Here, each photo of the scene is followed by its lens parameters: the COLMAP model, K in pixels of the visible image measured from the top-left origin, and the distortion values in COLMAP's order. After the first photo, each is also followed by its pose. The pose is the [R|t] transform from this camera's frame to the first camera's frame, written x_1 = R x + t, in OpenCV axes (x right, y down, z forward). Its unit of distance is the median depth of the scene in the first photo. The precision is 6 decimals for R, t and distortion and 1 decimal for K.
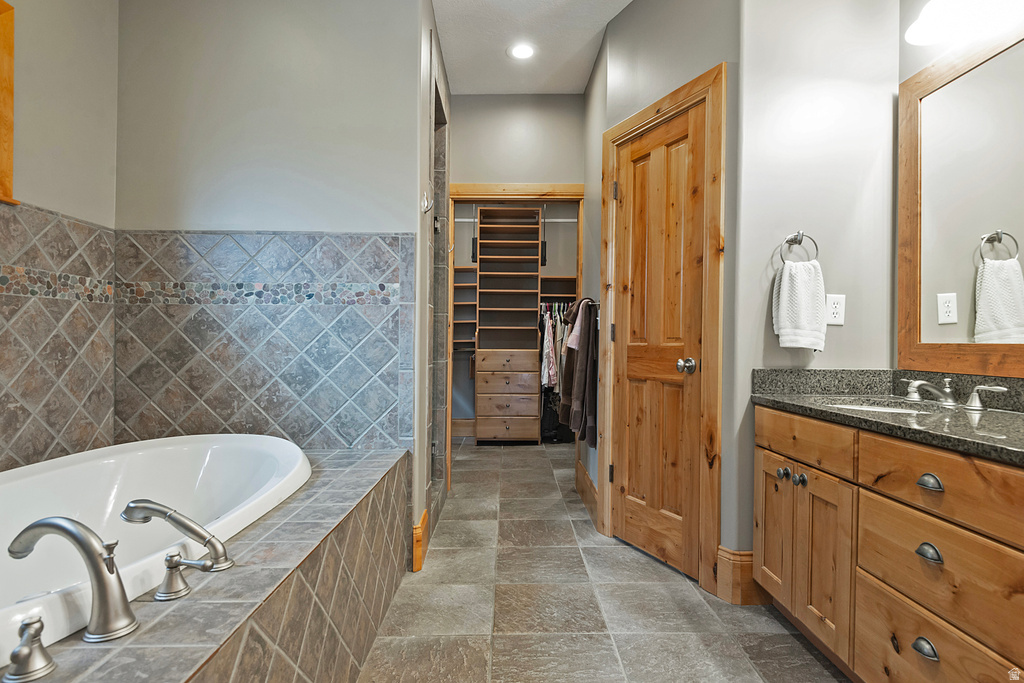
lens RADIAL K [[522.2, 0, 523.0], [0, 522.2, 353.7], [0, 0, 1]] dist [0.009732, -0.009878]
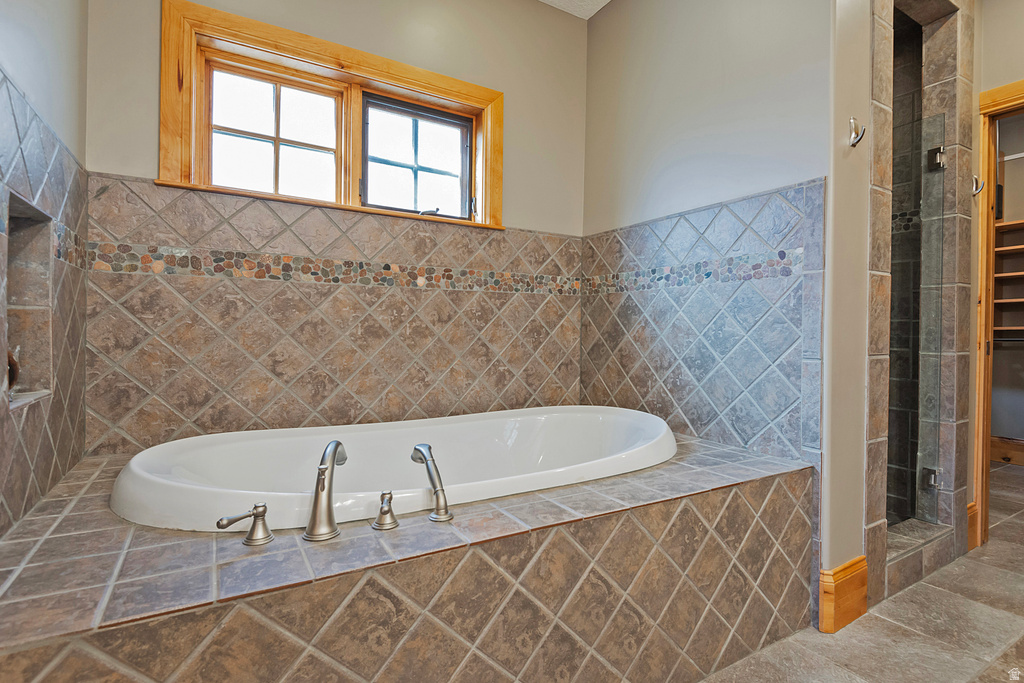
lens RADIAL K [[497.1, 0, 506.7], [0, 497.1, 333.5], [0, 0, 1]] dist [0.015667, -0.009934]
pose [[0.509963, 0.008632, -0.860153, 0.174864], [-0.022770, 0.999735, -0.003467, 0.005512], [0.859895, 0.021353, 0.510024, 0.245098]]
